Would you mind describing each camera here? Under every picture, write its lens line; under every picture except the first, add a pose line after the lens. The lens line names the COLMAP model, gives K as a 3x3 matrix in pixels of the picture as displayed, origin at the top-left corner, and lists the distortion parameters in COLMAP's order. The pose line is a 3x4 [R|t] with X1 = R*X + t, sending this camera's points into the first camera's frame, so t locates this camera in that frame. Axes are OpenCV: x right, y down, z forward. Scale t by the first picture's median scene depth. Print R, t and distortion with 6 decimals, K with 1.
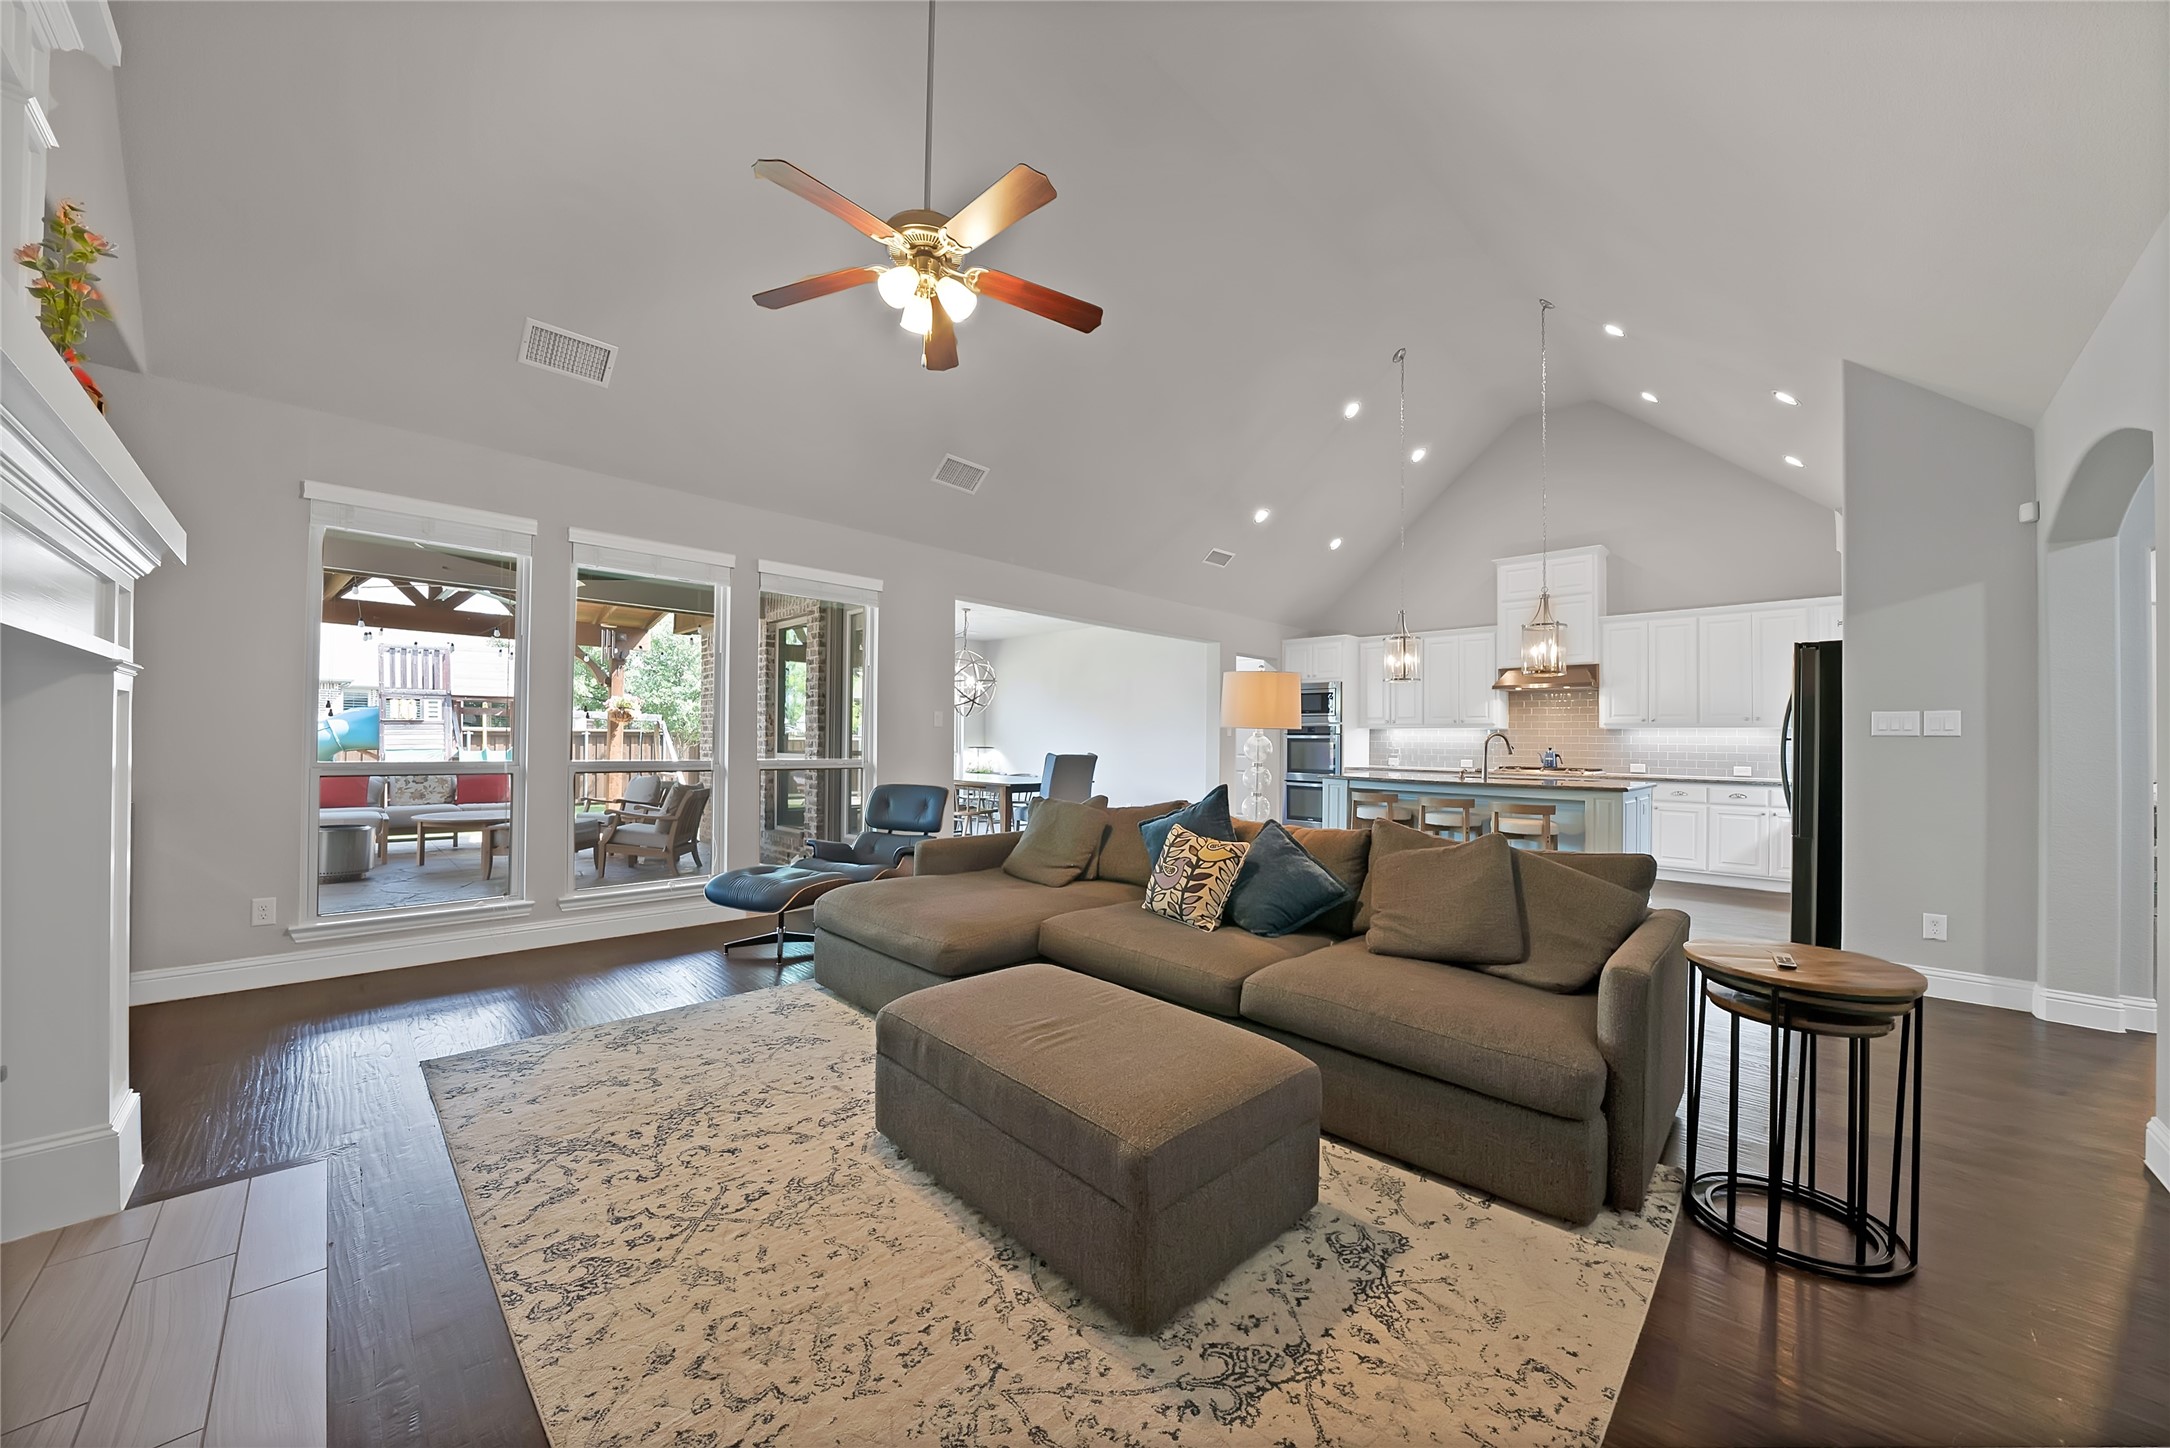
lens RADIAL K [[781.0, 0, 1092.8], [0, 781.0, 734.0], [0, 0, 1]] dist [-0.022119, 0.000183]
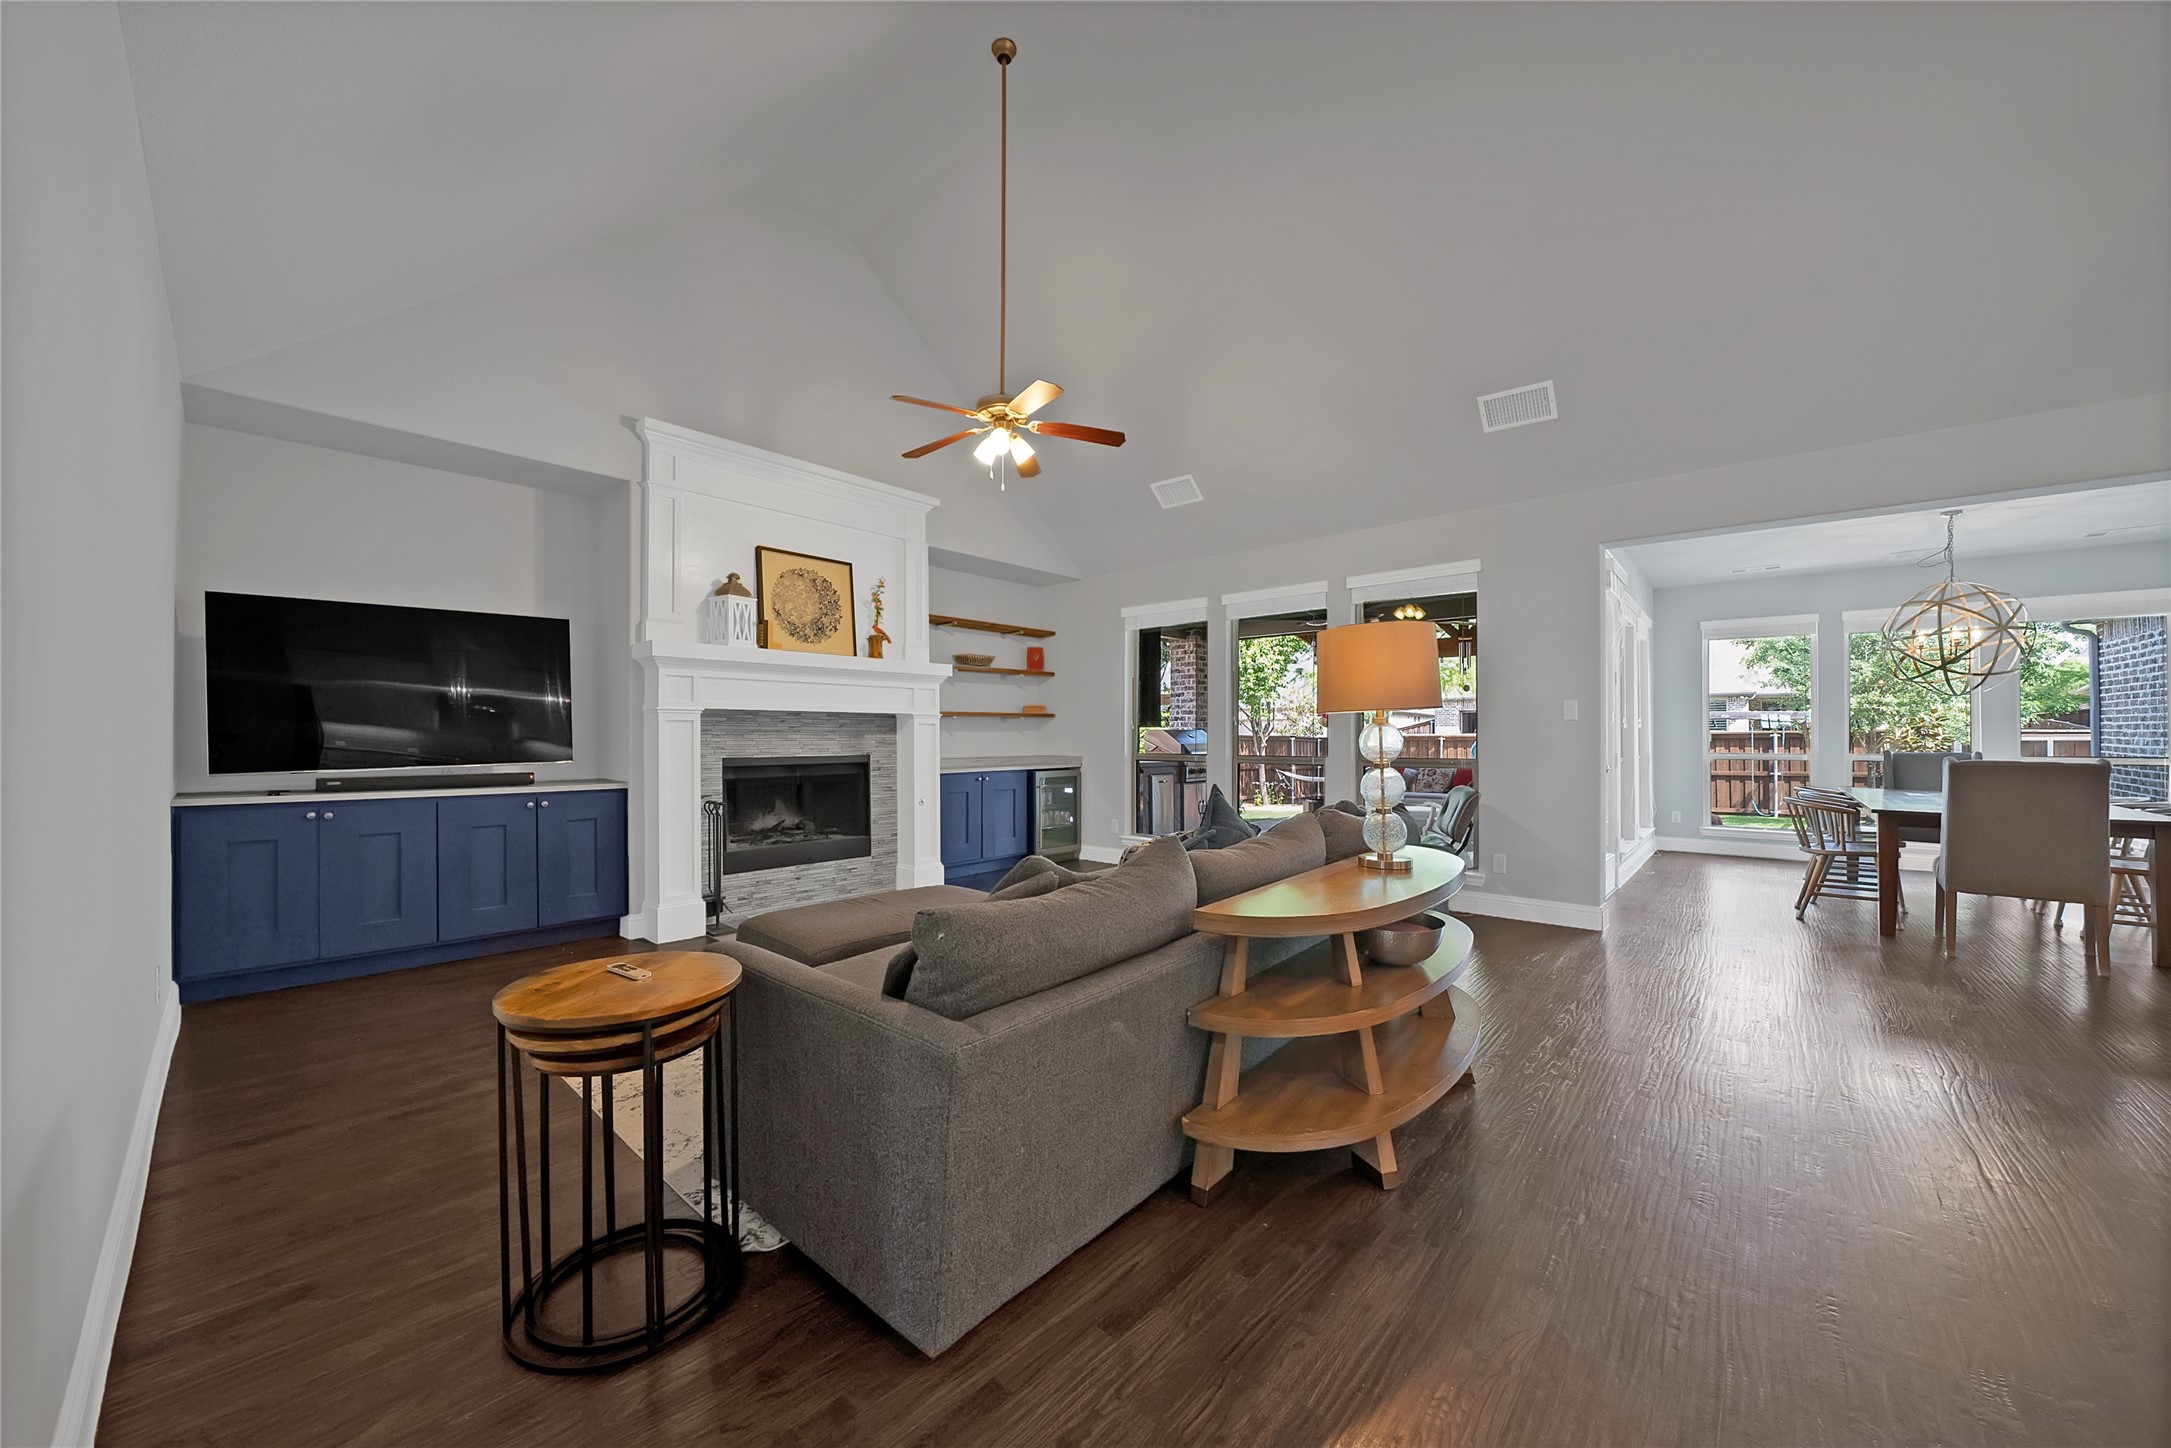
lens RADIAL K [[767.5, 0, 1086.1], [0, 767.5, 729.7], [0, 0, 1]] dist [-0.014177, -0.000033]
pose [[0.048548, -0.025175, -0.998504, 0.547812], [0.011935, 0.999626, -0.024623, 0.014275], [0.998750, -0.010721, 0.048830, 0.481884]]
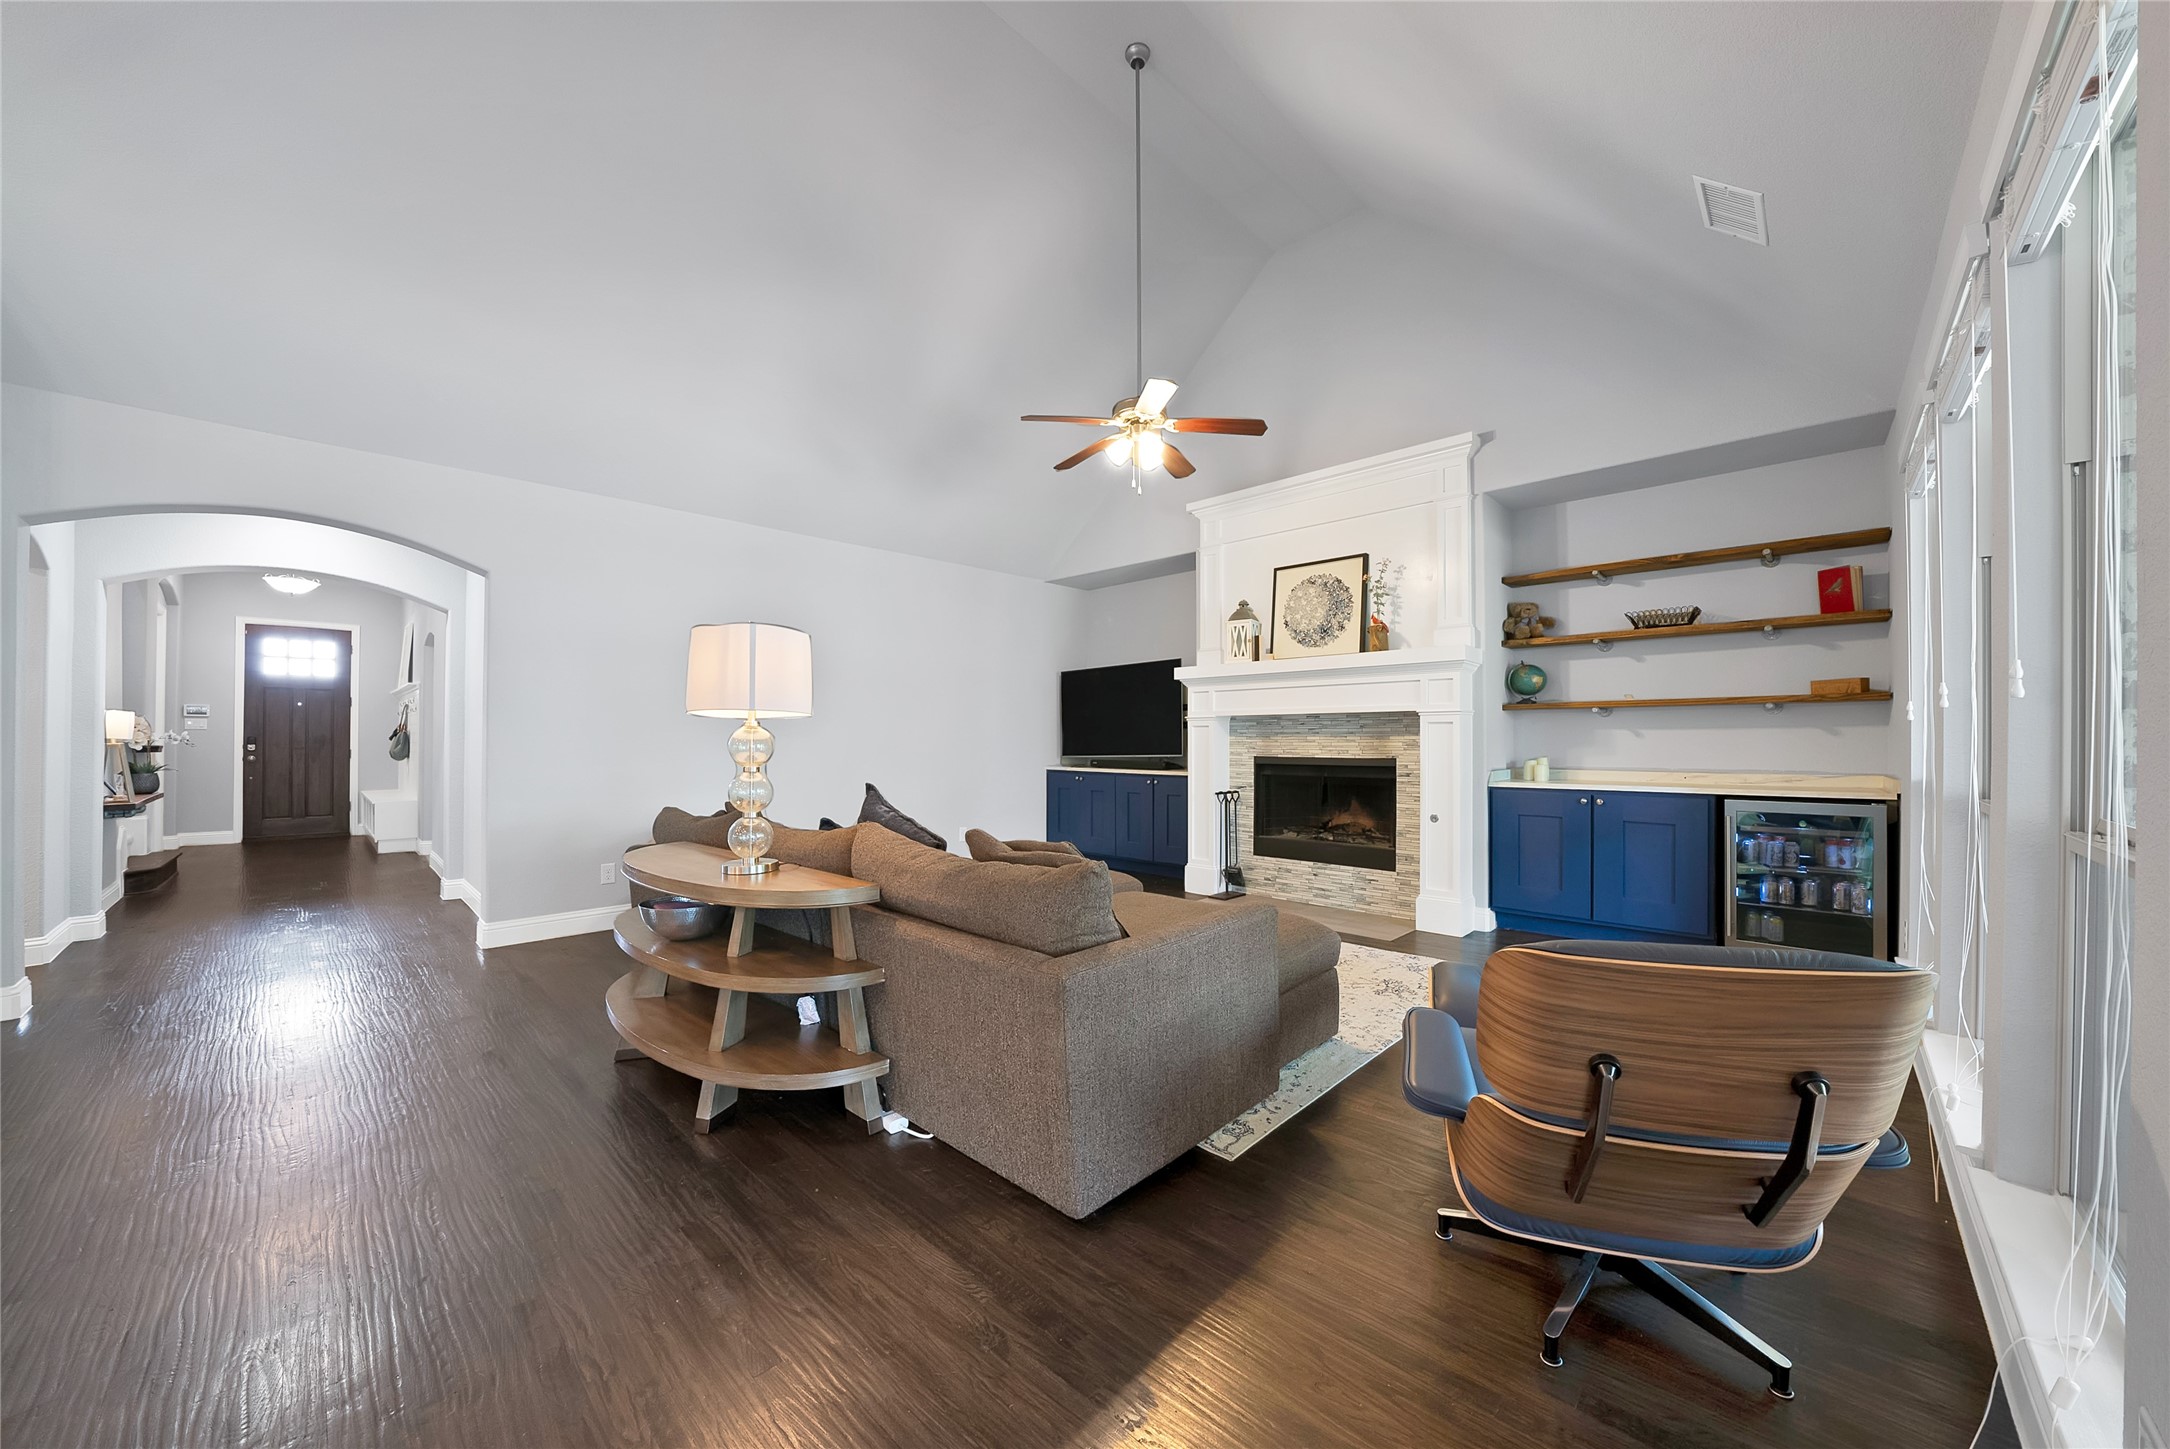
lens RADIAL K [[781.0, 0, 1092.8], [0, 781.0, 734.5], [0, 0, 1]] dist [-0.022119, 0.000183]
pose [[-0.999537, -0.013124, -0.027468, -0.036579], [-0.012711, 0.999804, -0.015160, 0.009596], [0.027661, -0.014803, -0.999508, 1.095472]]
